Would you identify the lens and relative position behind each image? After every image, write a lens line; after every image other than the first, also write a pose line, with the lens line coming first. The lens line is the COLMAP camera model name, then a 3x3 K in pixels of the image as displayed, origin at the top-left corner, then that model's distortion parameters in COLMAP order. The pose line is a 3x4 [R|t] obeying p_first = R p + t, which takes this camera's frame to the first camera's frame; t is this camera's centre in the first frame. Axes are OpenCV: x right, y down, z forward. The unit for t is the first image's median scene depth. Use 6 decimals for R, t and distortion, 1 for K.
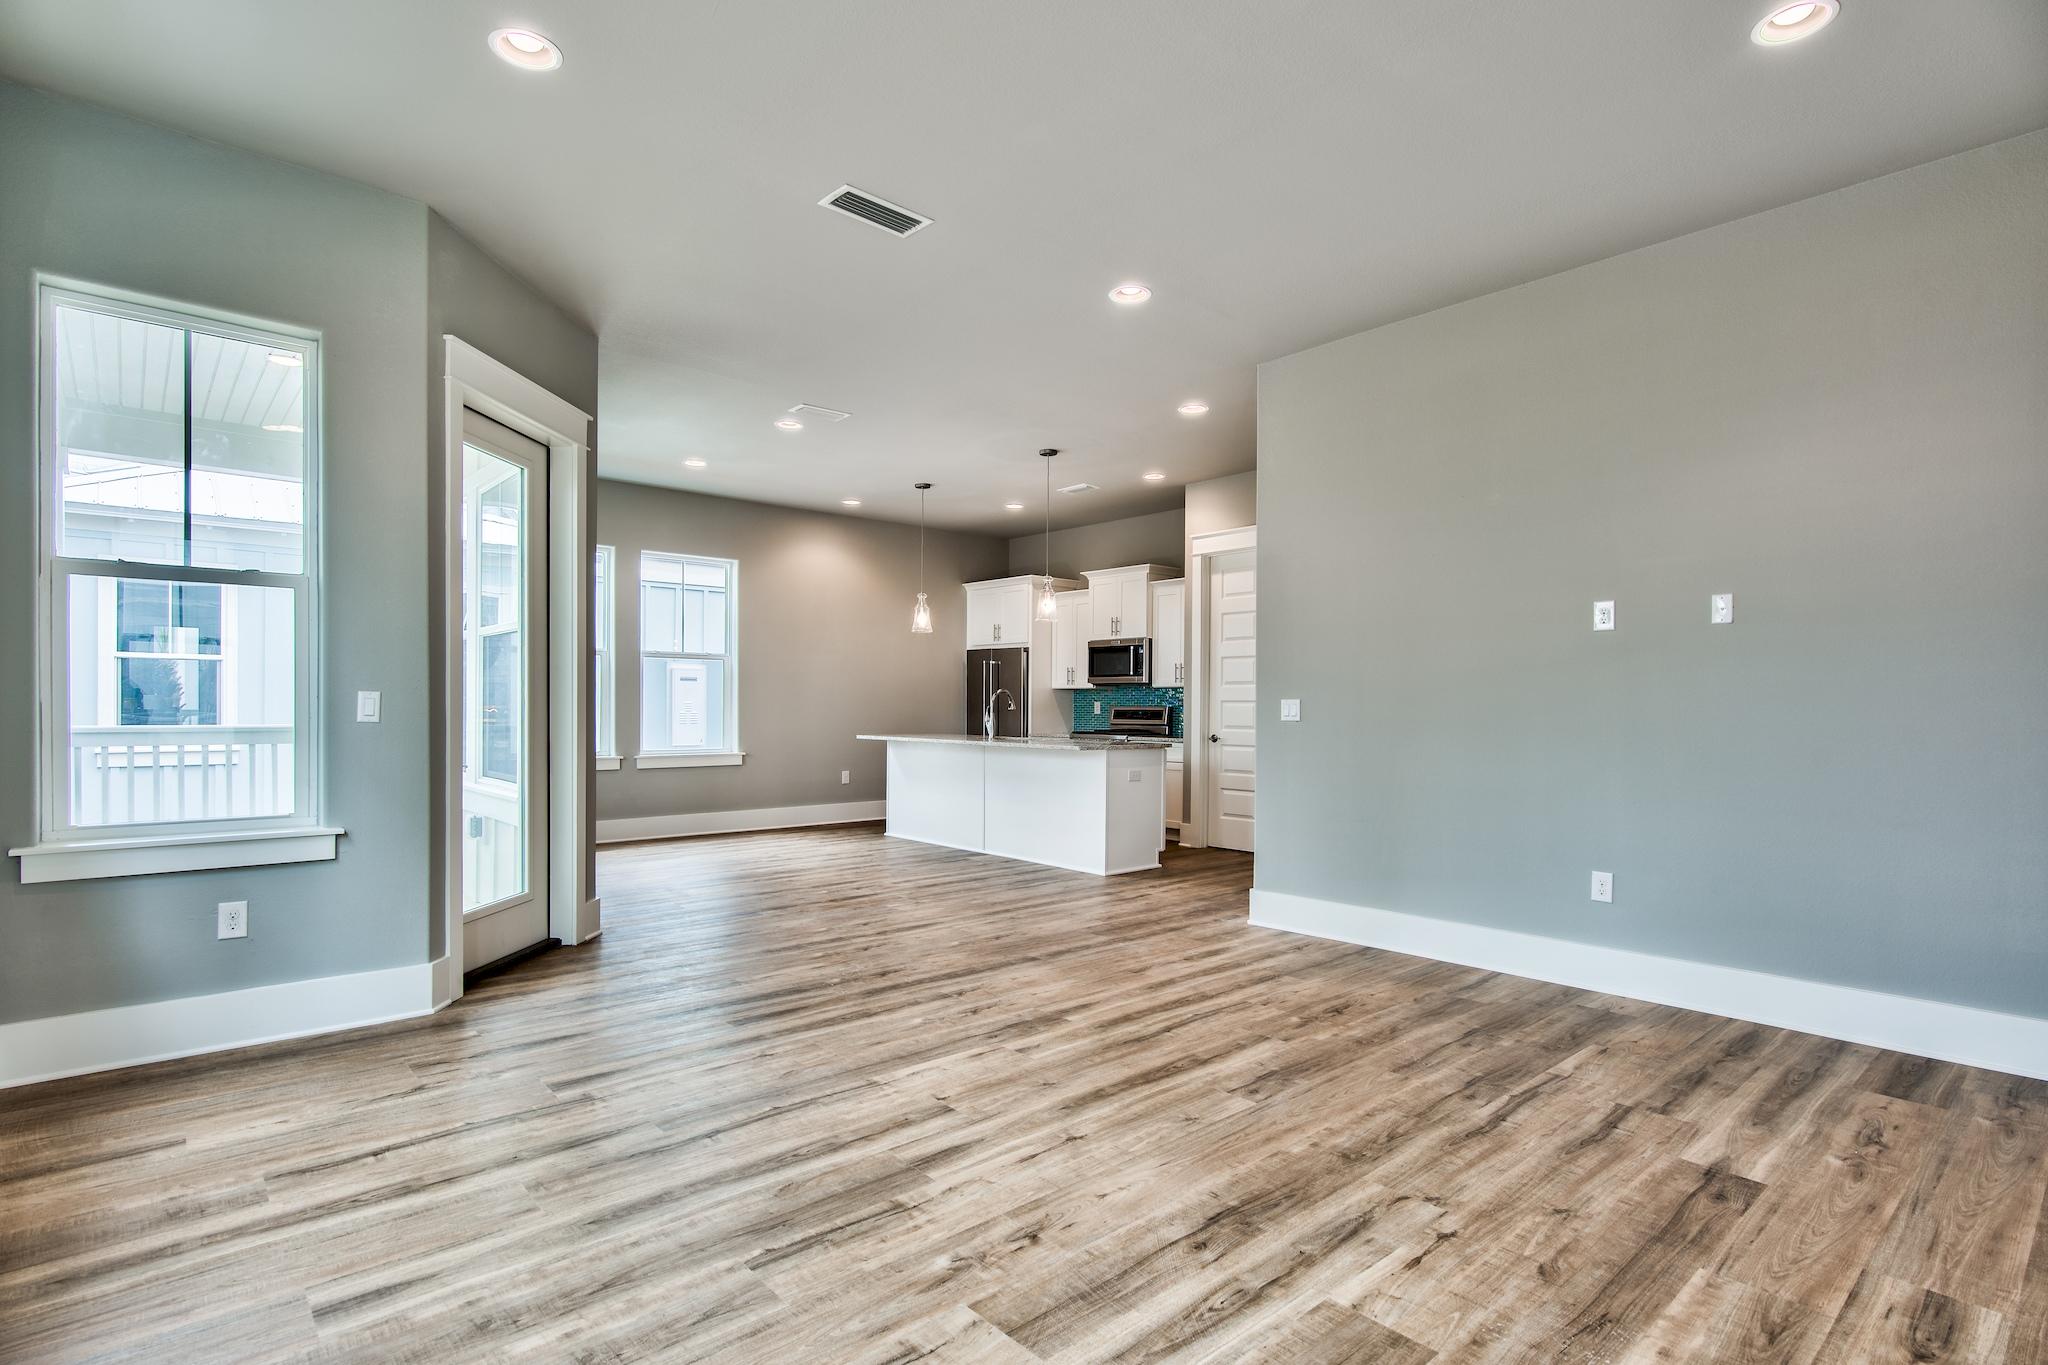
lens RADIAL K [[999.4, 0, 1016.9], [0, 999.4, 688.4], [0, 0, 1]] dist [-0.011199, 0.002164]
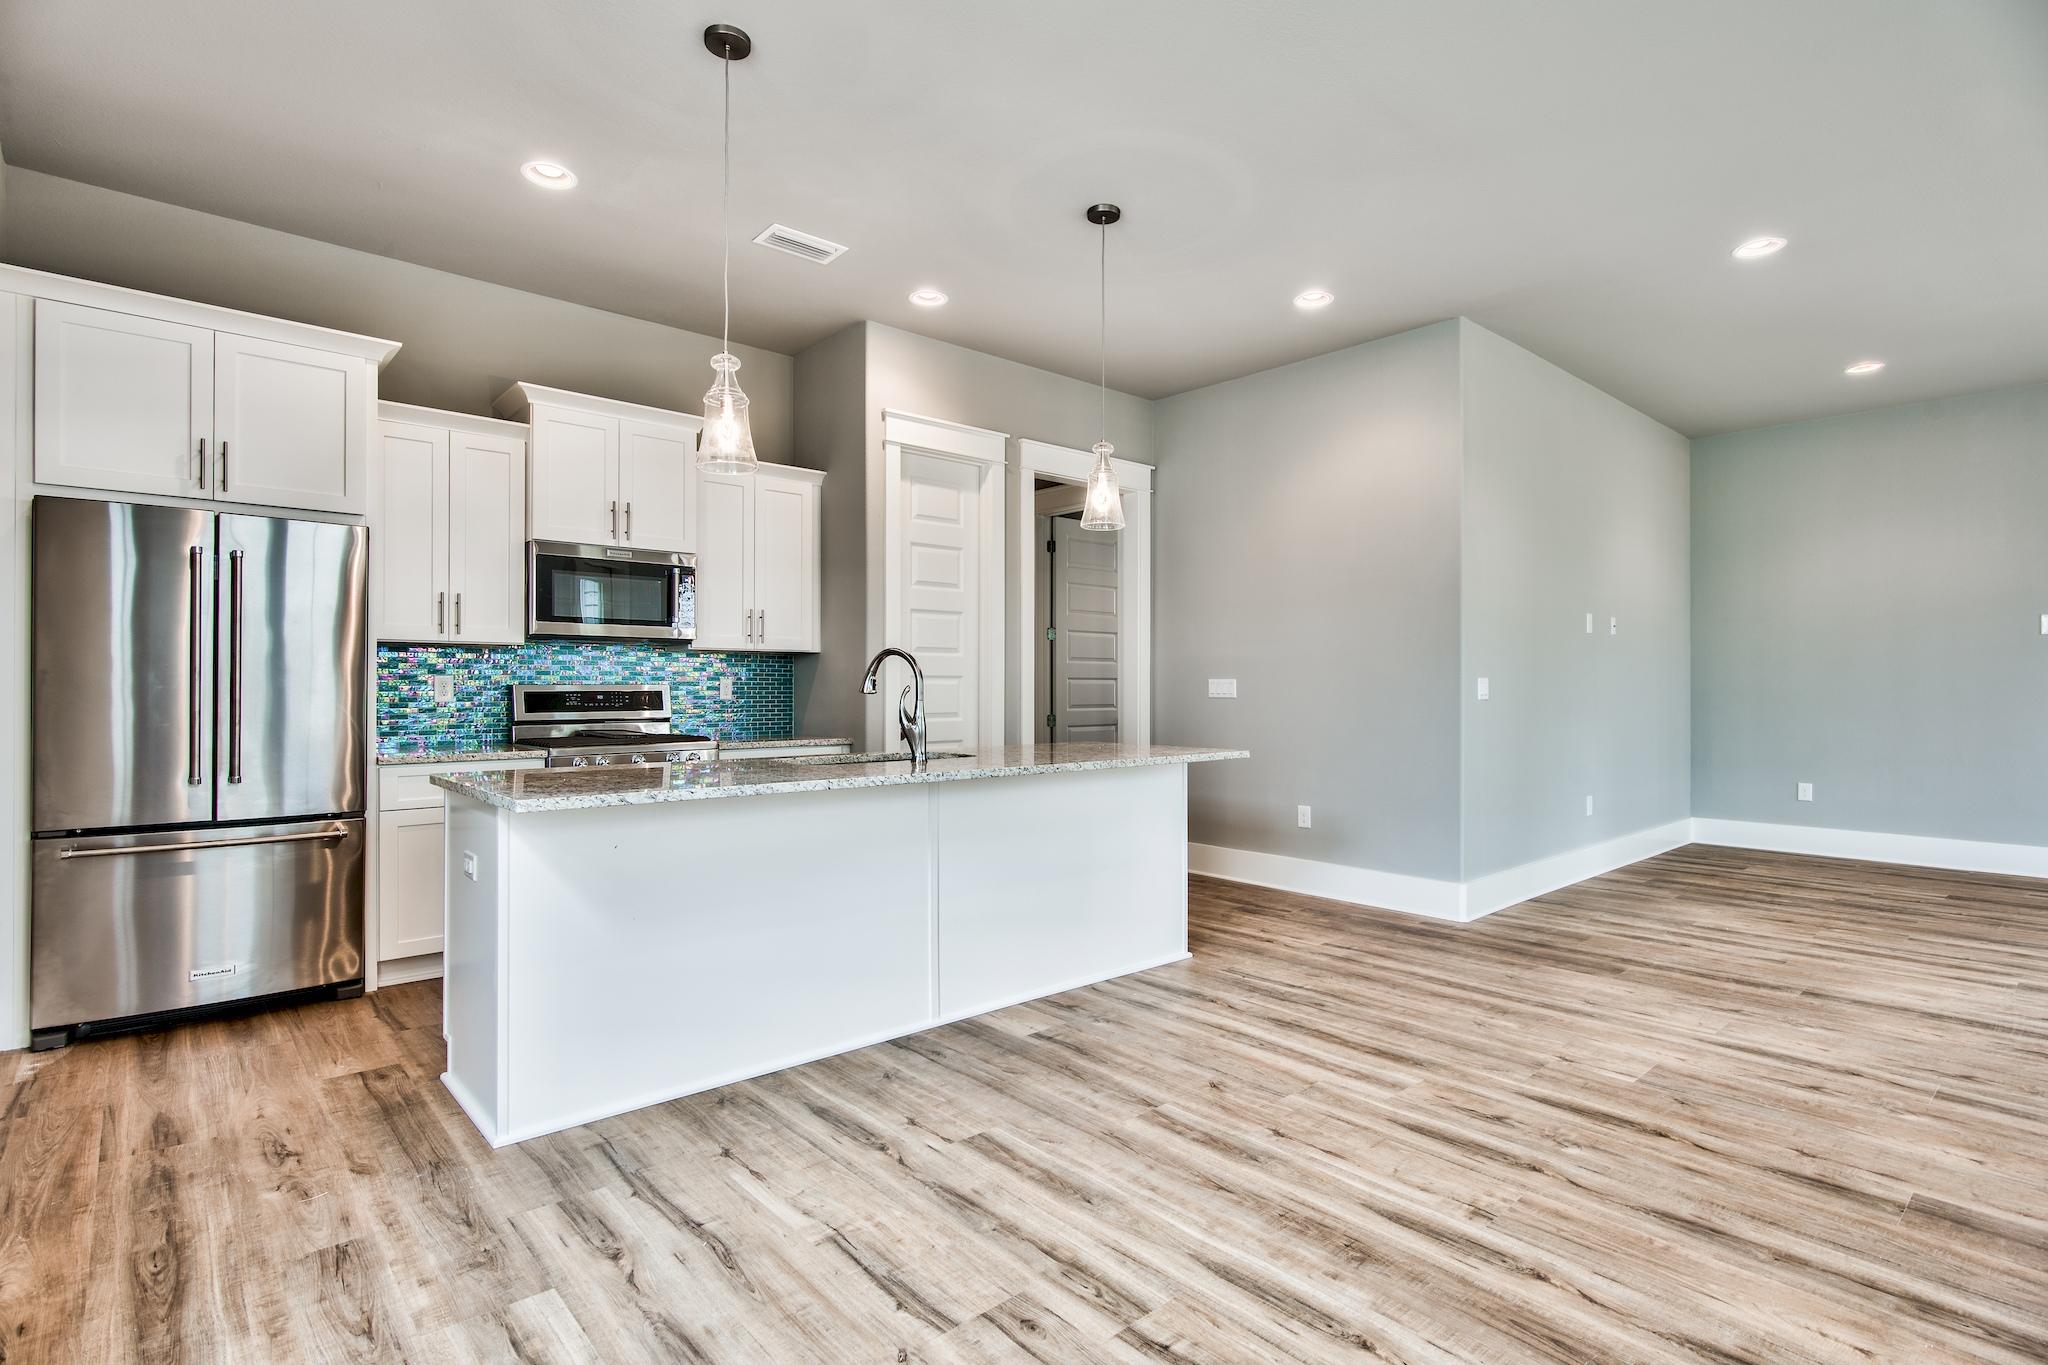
lens RADIAL K [[999.4, 0, 995.4], [0, 999.4, 688.6], [0, 0, 1]] dist [-0.011199, 0.002164]
pose [[0.003993, -0.008860, 0.999953, -0.450604], [-0.019629, 0.999767, 0.008936, 0.013957], [-0.999799, -0.019663, 0.003818, 0.939473]]
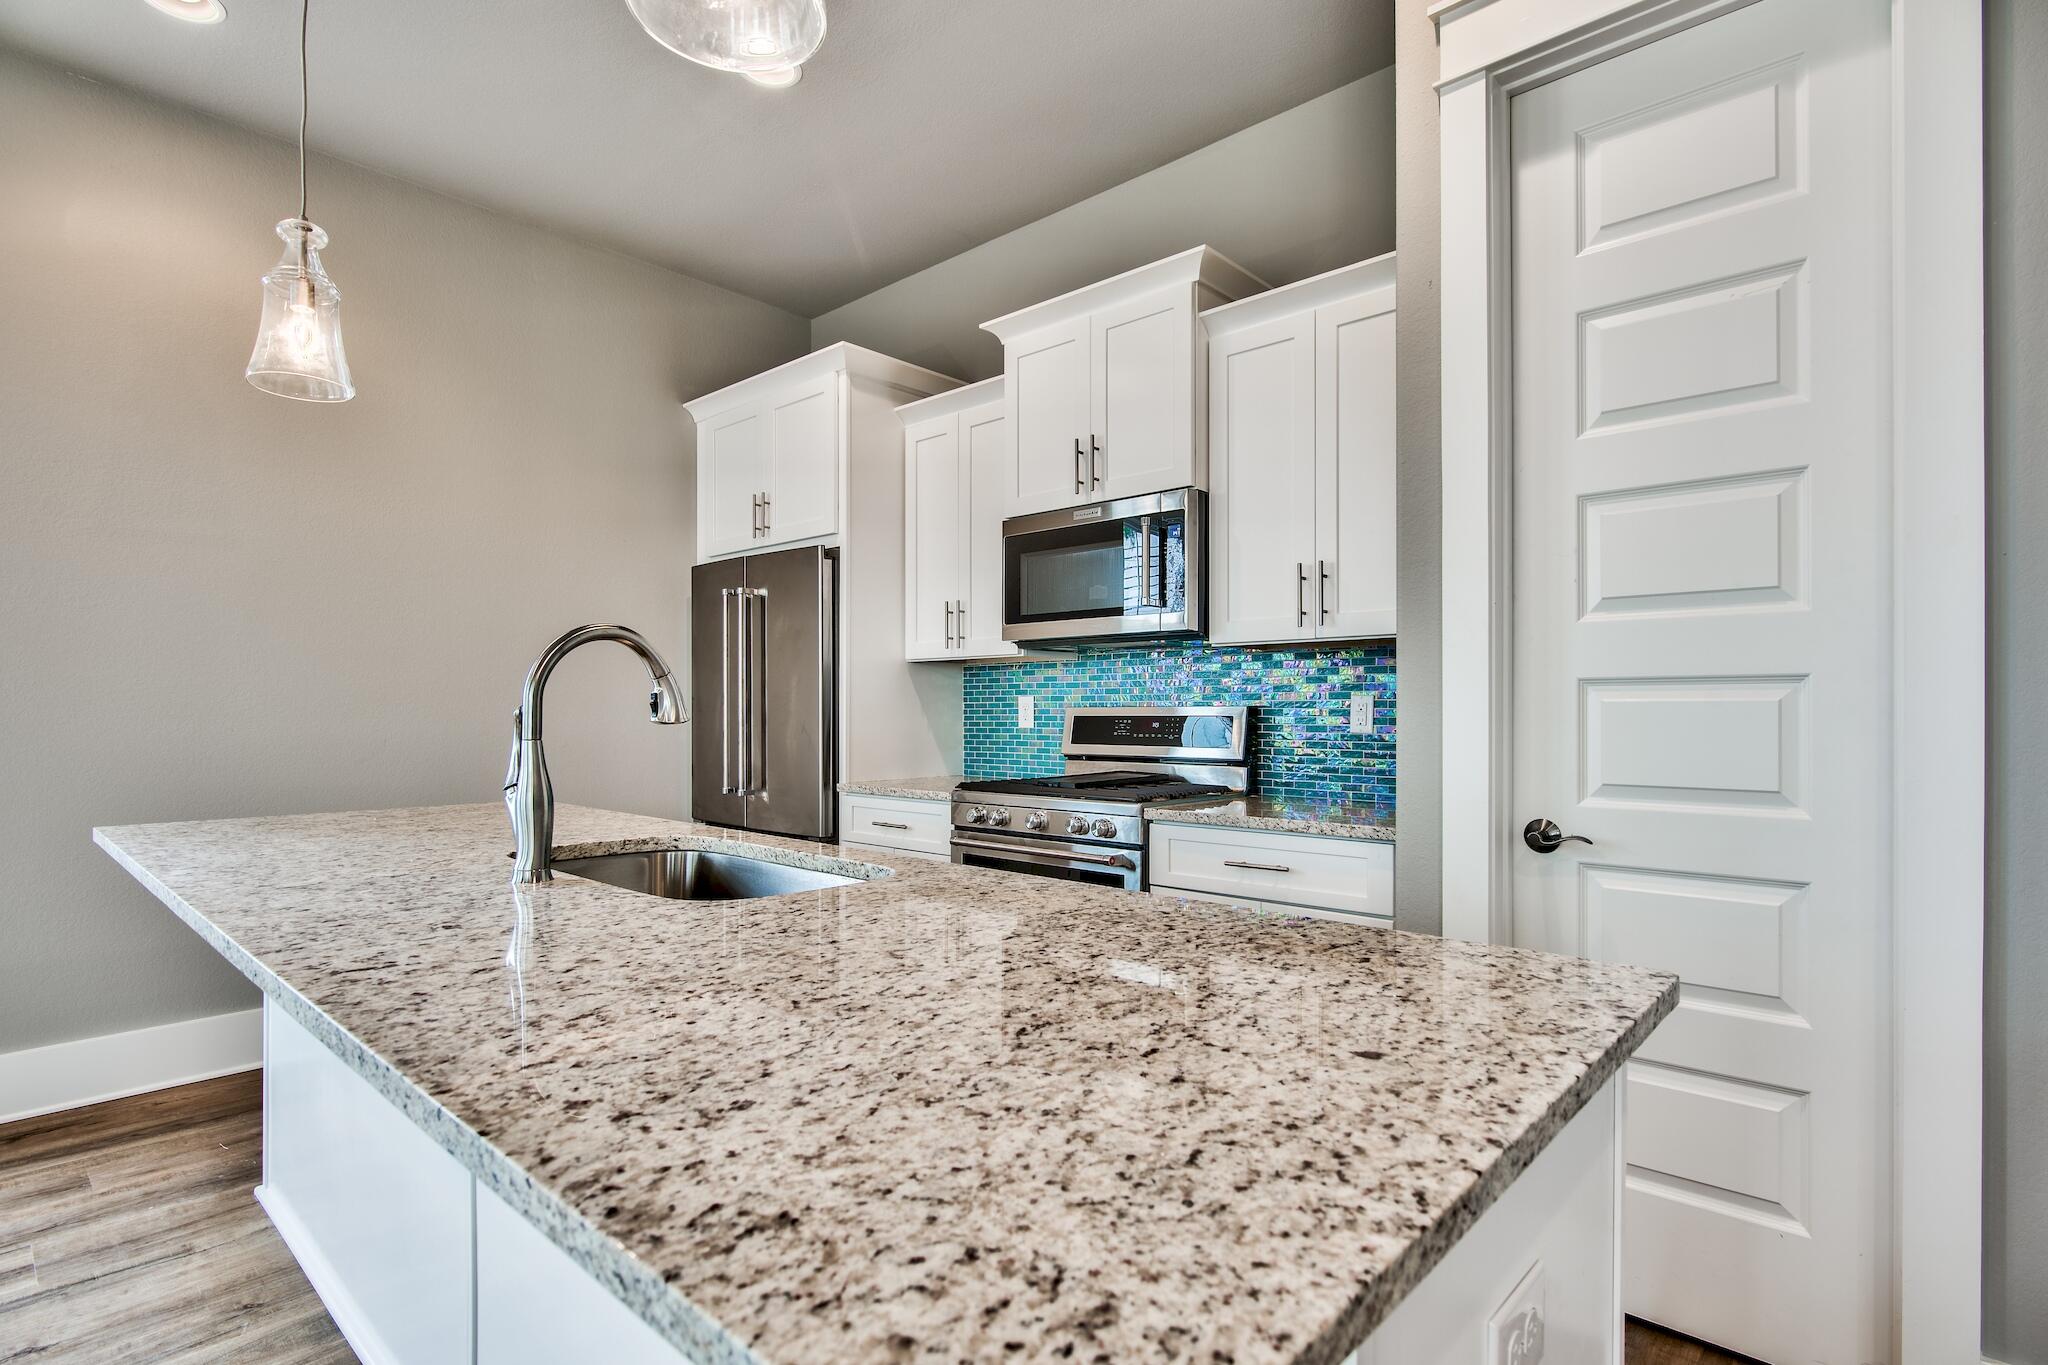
lens RADIAL K [[999.4, 0, 1034.2], [0, 999.4, 708.9], [0, 0, 1]] dist [-0.011199, 0.002164]
pose [[0.992387, -0.006810, 0.122969, 0.046376], [0.004646, 0.999829, 0.017878, 0.014847], [-0.123069, -0.017170, 0.992250, 0.777248]]
